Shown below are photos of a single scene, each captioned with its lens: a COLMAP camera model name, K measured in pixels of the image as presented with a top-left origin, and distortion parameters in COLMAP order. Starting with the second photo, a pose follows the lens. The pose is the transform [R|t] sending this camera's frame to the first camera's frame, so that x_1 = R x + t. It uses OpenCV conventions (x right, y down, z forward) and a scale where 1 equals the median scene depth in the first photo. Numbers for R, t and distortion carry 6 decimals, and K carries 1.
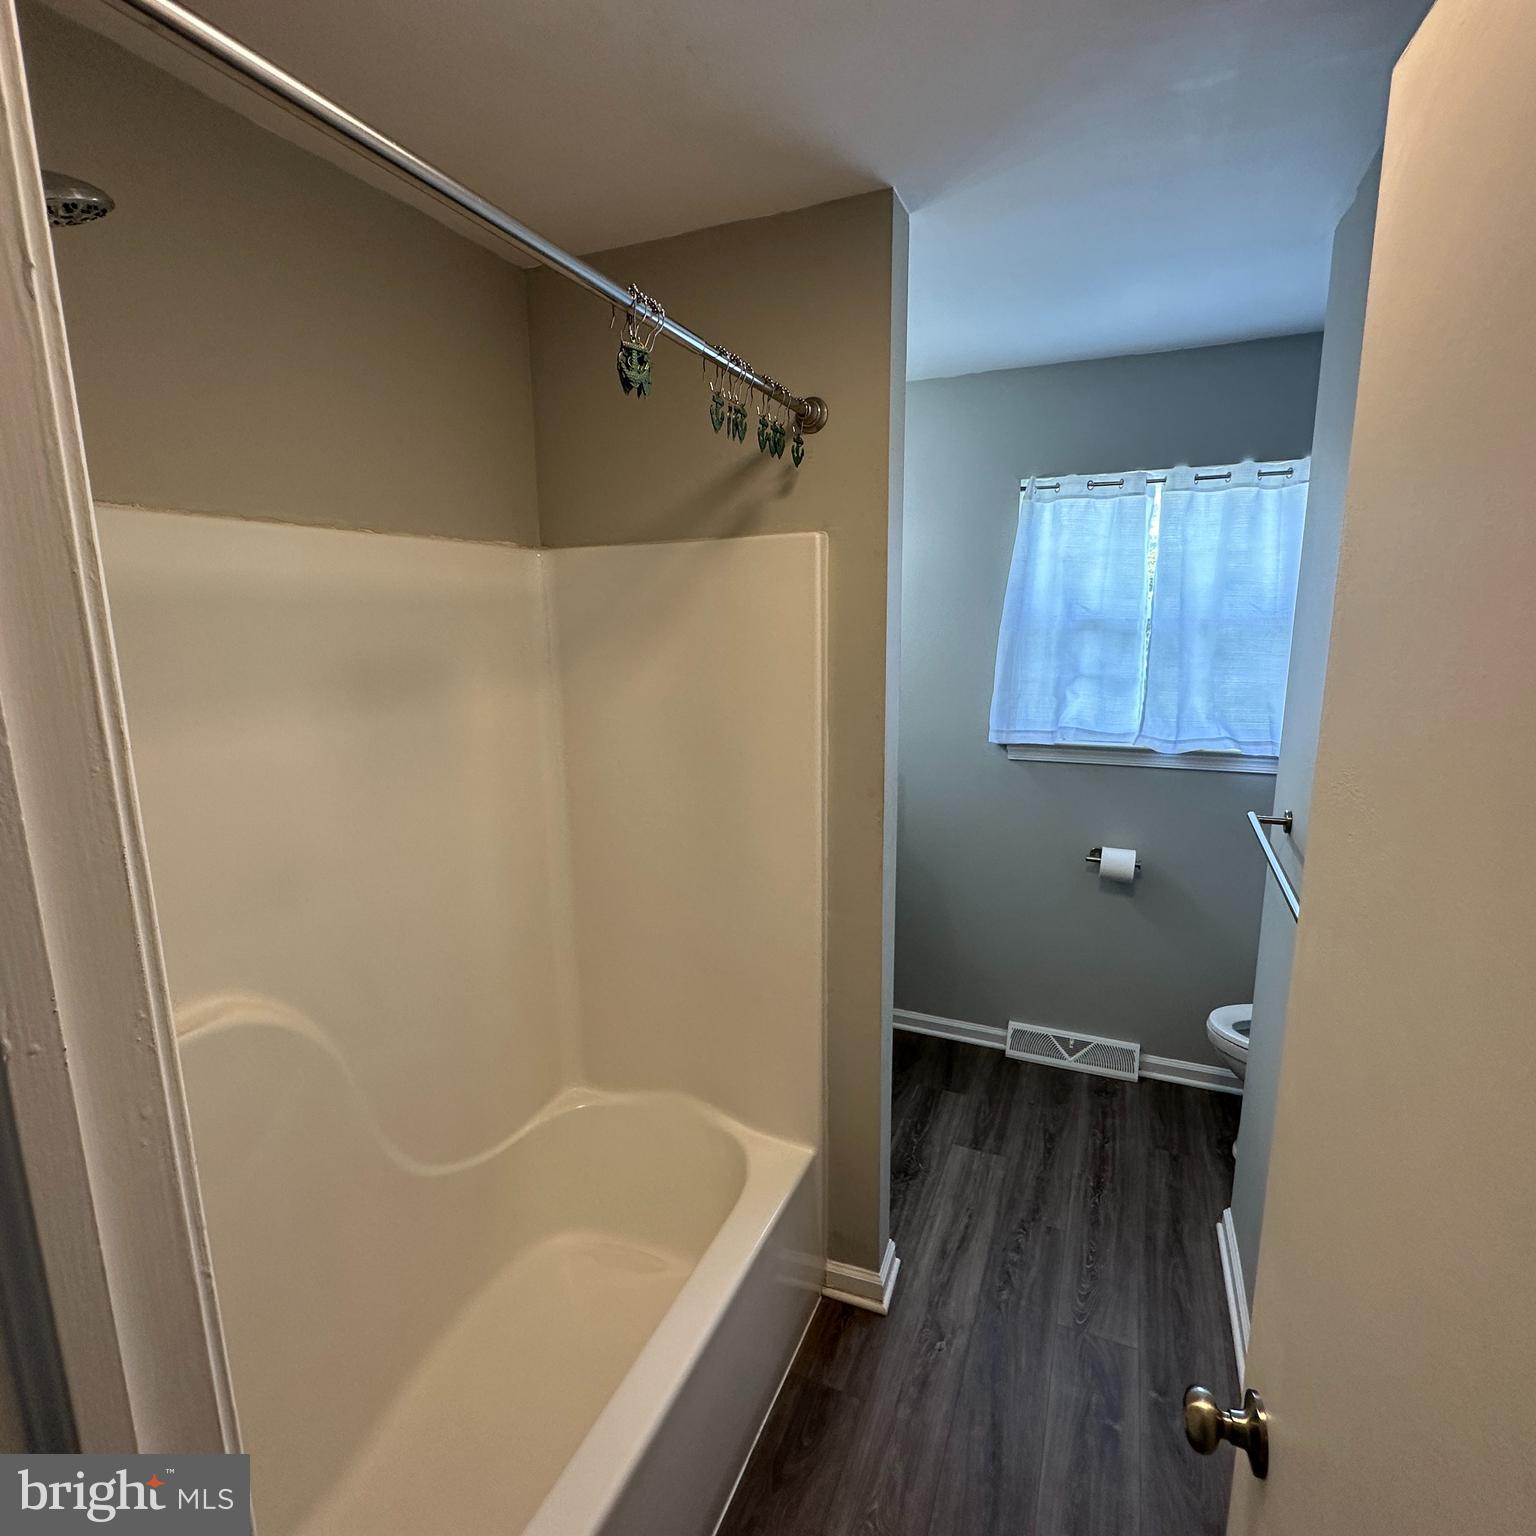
lens RADIAL K [[811.4, 0, 767.0], [0, 811.4, 767.0], [0, 0, 1]] dist [0.000158, -0.000825]
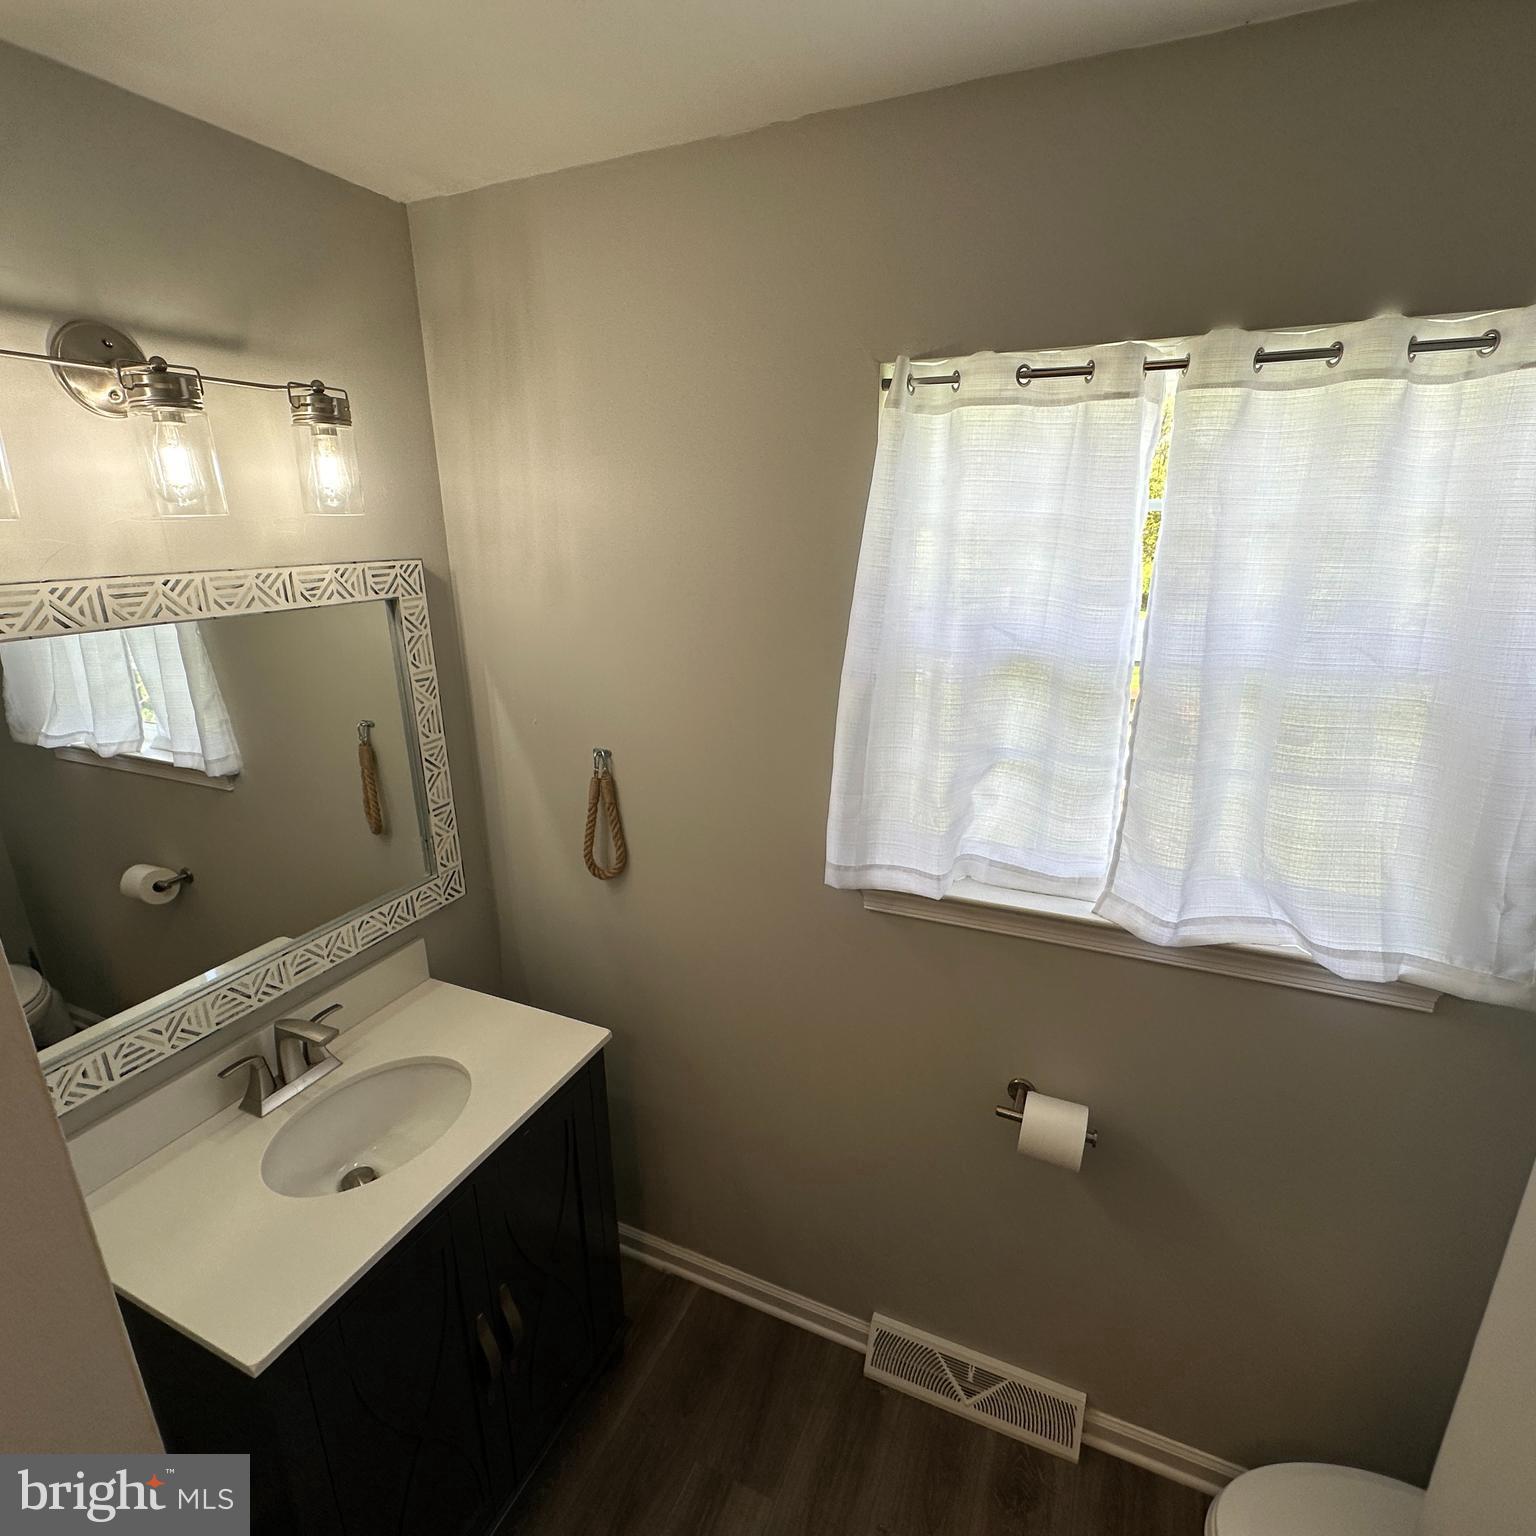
lens RADIAL K [[826.3, 0, 751.0], [0, 826.3, 768.8], [0, 0, 1]] dist [-0.002381, -0.000257]
pose [[0.999859, -0.004201, -0.016258, 0.246355], [0.006163, 0.992438, 0.122591, -0.181074], [0.015620, -0.122674, 0.992324, 0.496435]]
